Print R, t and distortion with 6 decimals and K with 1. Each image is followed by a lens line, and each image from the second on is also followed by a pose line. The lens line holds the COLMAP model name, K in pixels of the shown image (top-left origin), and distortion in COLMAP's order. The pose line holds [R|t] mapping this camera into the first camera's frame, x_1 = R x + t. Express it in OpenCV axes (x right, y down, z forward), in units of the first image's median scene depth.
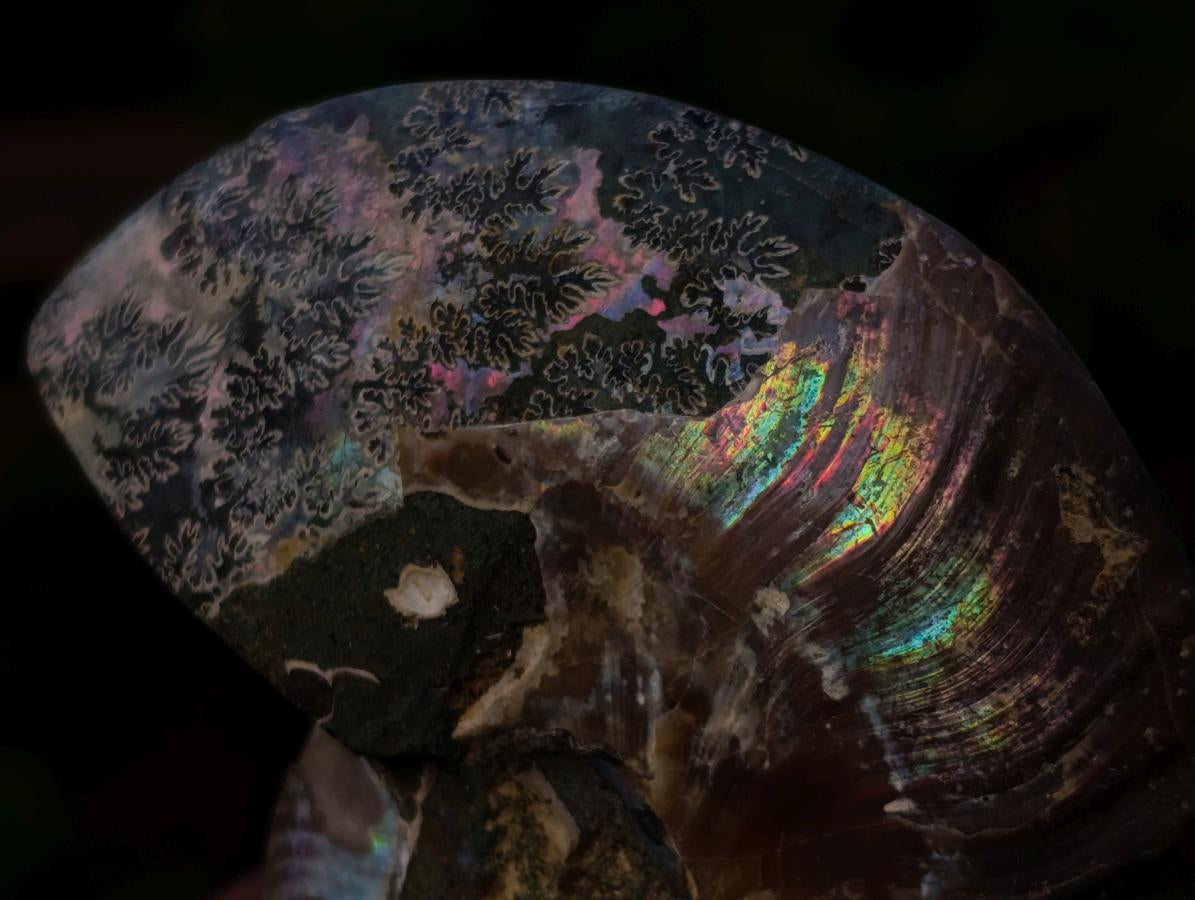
lens RADIAL K [[3515.1, 0, 597.5], [0, 3515.1, 450.0], [0, 0, 1]] dist [0.318906, 0.159911]
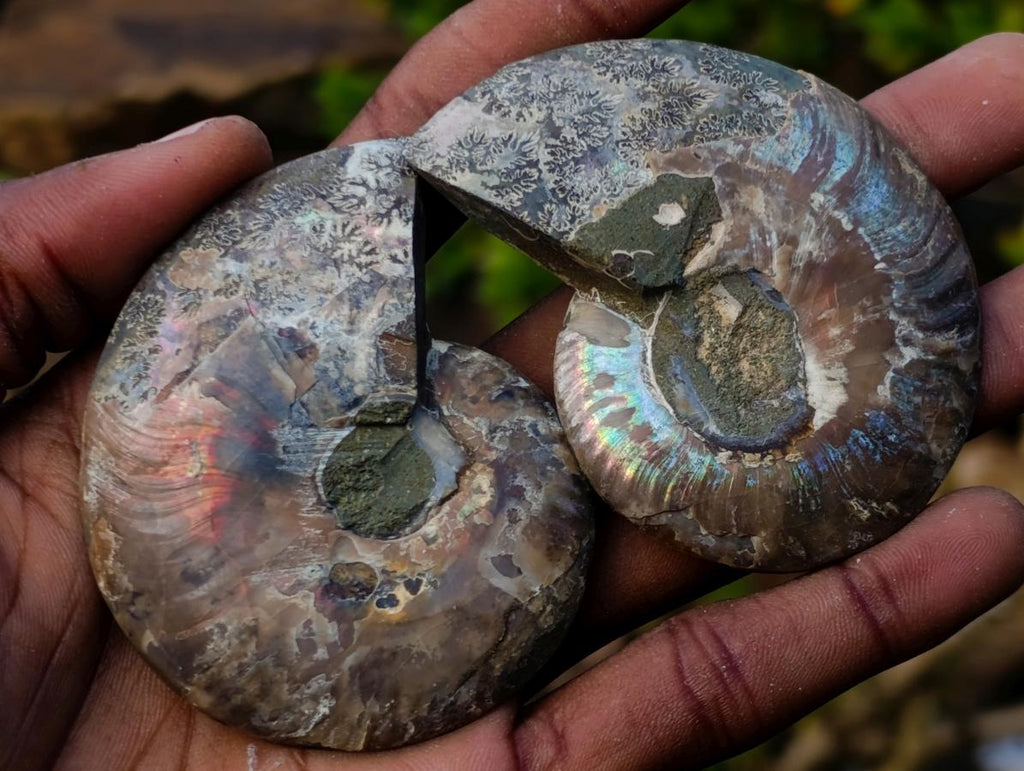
lens RADIAL K [[3012.1, 0, 512.0], [0, 3012.1, 385.5], [0, 0, 1]] dist [0.318906, 0.159911]
pose [[0.765839, 0.026873, 0.642470, -1.464051], [0.197431, 0.941042, -0.274703, 0.700261], [-0.611974, 0.337221, 0.715381, -0.378981]]
